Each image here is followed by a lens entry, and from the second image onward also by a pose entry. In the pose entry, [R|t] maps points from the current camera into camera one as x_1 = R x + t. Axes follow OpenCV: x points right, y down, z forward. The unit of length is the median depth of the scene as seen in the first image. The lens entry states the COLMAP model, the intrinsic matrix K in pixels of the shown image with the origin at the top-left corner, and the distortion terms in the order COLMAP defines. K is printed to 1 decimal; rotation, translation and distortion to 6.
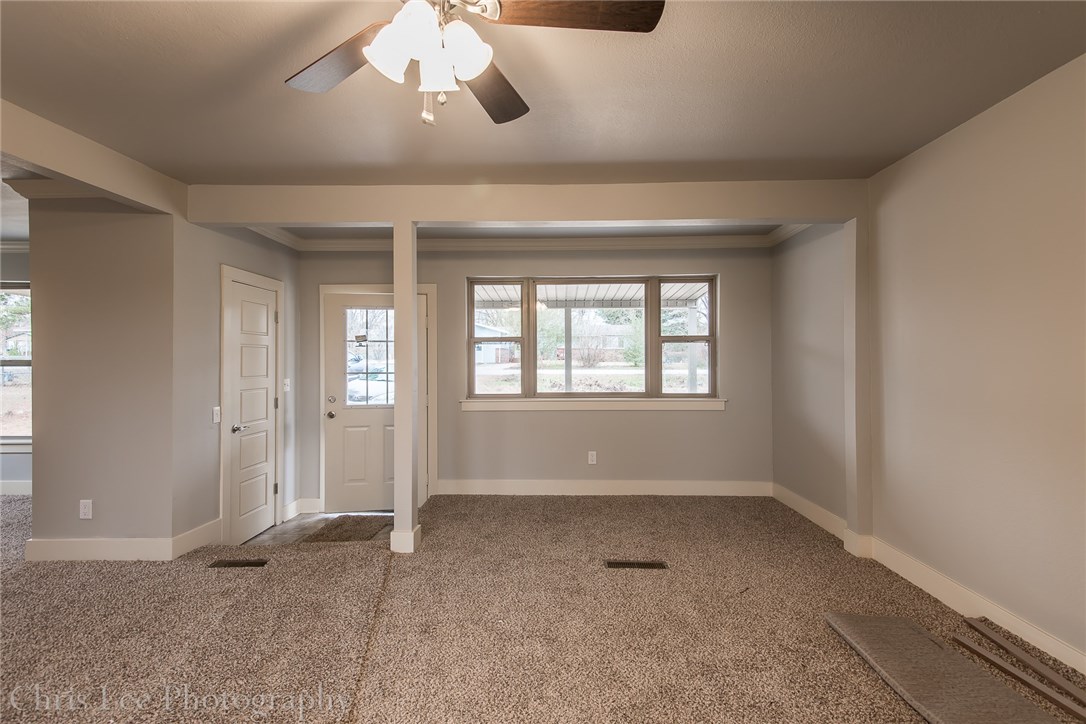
lens RADIAL K [[491.3, 0, 541.7], [0, 491.3, 360.9], [0, 0, 1]] dist [0.039769, -0.019133]
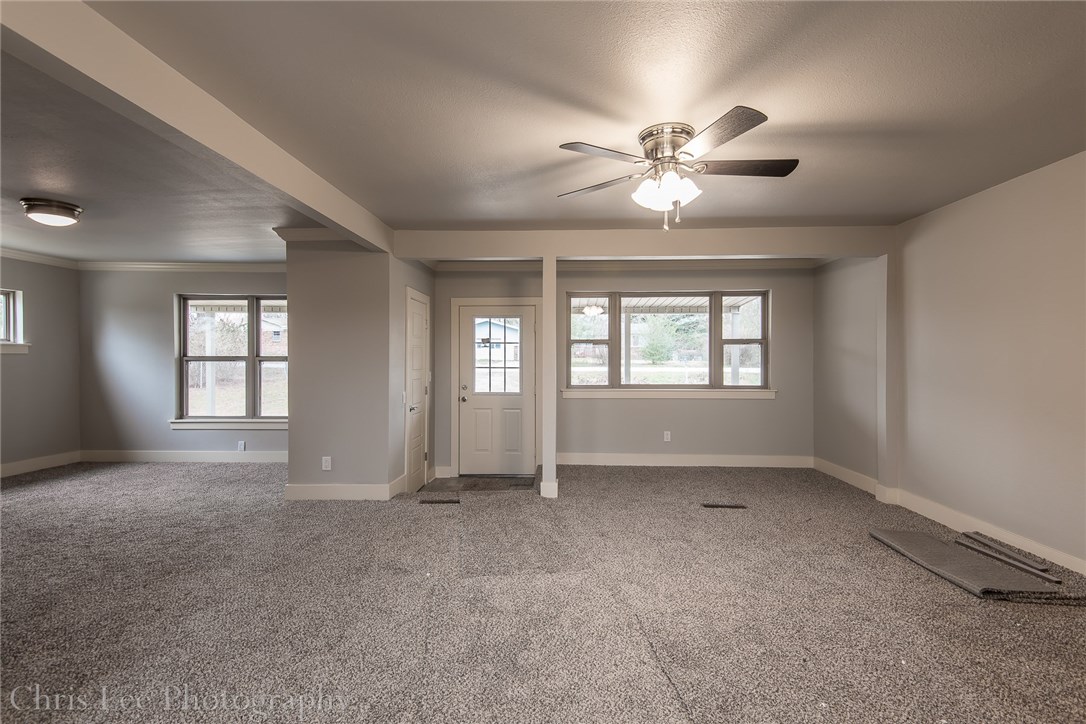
lens RADIAL K [[490.7, 0, 541.6], [0, 490.7, 359.8], [0, 0, 1]] dist [0.044002, -0.026576]
pose [[0.999870, 0.004256, -0.015564, -0.251947], [-0.004218, 0.999988, 0.002452, 0.000694], [0.015575, -0.002386, 0.999876, -0.326230]]
